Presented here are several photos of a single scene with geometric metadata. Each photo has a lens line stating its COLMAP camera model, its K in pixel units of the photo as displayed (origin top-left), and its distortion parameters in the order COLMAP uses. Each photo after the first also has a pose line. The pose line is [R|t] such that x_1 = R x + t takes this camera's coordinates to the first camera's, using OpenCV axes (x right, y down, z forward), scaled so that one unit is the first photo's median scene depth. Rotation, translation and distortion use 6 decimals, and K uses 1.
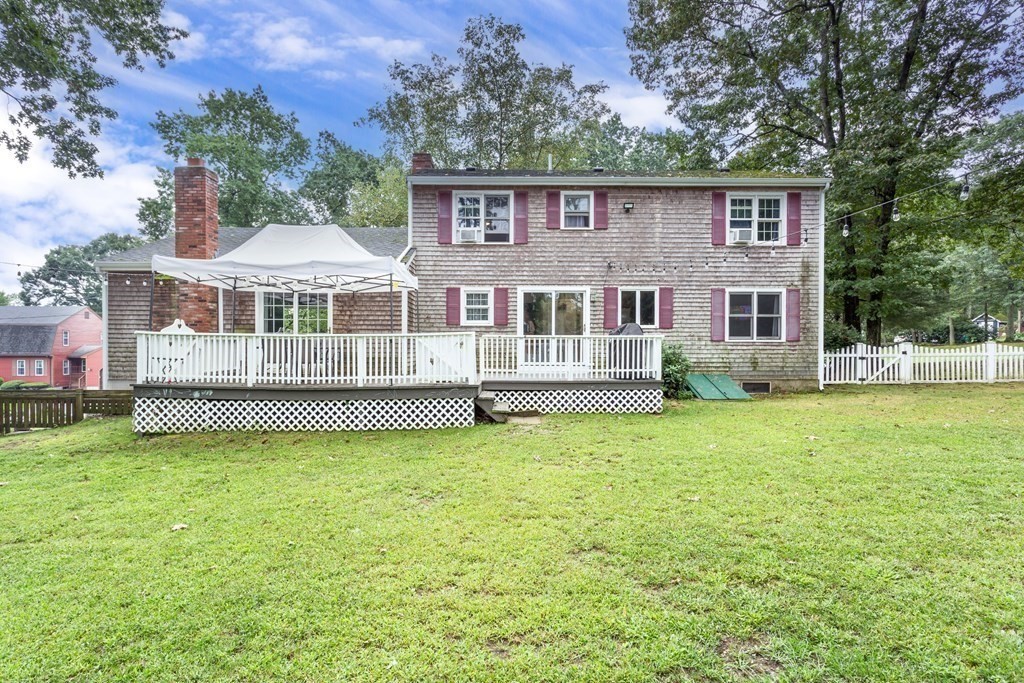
lens RADIAL K [[537.4, 0, 512.4], [0, 537.4, 354.8], [0, 0, 1]] dist [-0.002707, -0.000274]
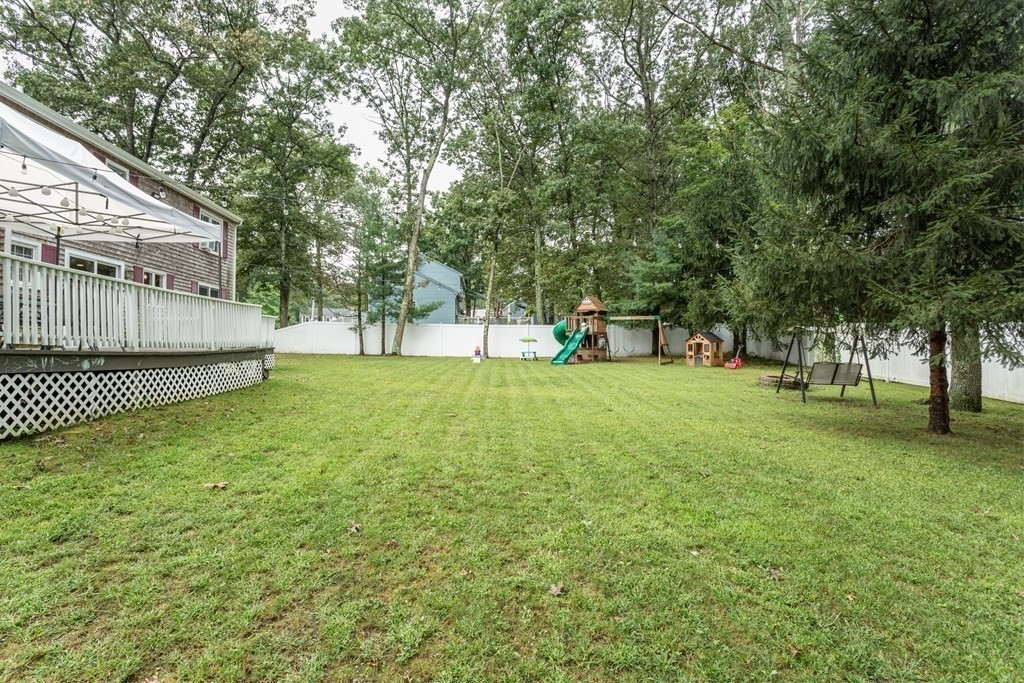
lens RADIAL K [[490.2, 0, 511.7], [0, 490.2, 357.1], [0, 0, 1]] dist [-0.000585, -0.000018]
pose [[-0.097529, -0.020658, 0.995018, -0.855580], [0.012800, 0.999676, 0.022009, 0.040148], [-0.995150, 0.014883, -0.097233, 0.371814]]
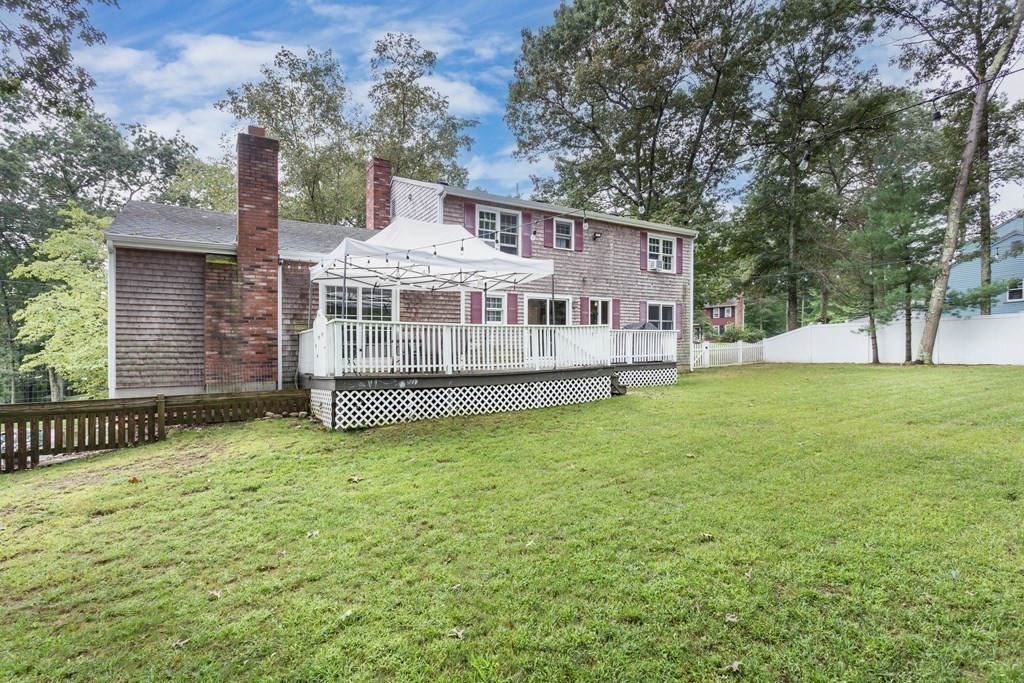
lens RADIAL K [[511.2, 0, 512.0], [0, 511.2, 373.9], [0, 0, 1]] dist [0.001552, 0.000275]
pose [[0.837747, -0.038935, 0.544668, -0.642394], [0.036025, 0.999223, 0.016018, 0.032440], [-0.544869, 0.006203, 0.838499, 0.071836]]
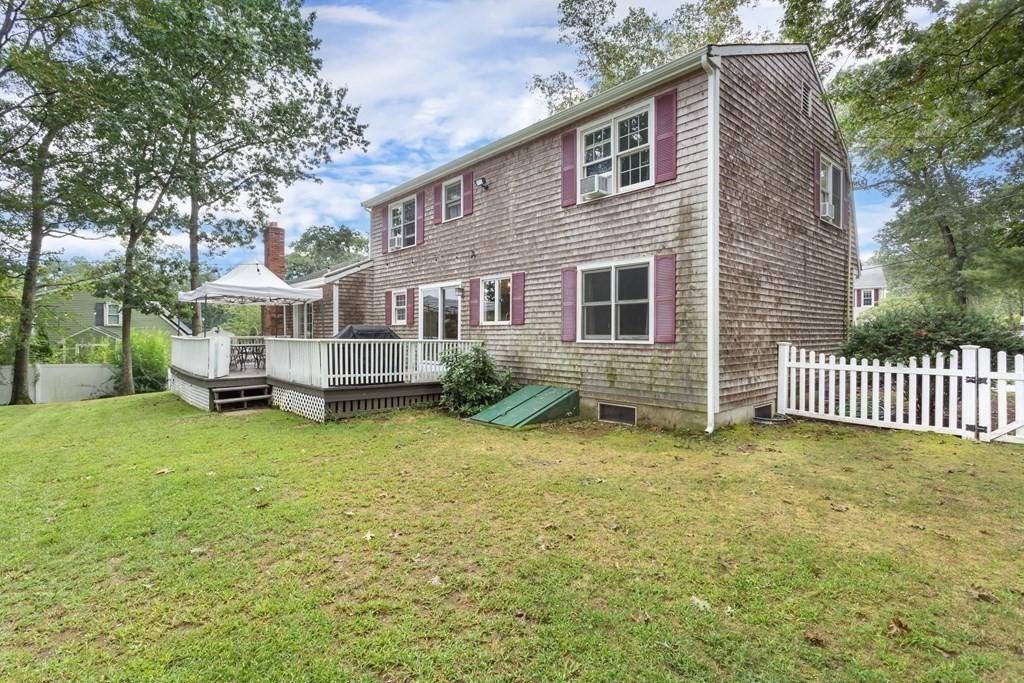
lens RADIAL K [[483.0, 0, 478.5], [0, 483.0, 334.0], [0, 0, 1]] dist [-0.000181, 0.000036]
pose [[0.649379, -0.001351, -0.760464, 0.793588], [-0.006923, 0.999946, -0.007688, -0.029767], [0.760433, 0.010257, 0.649335, 0.496461]]
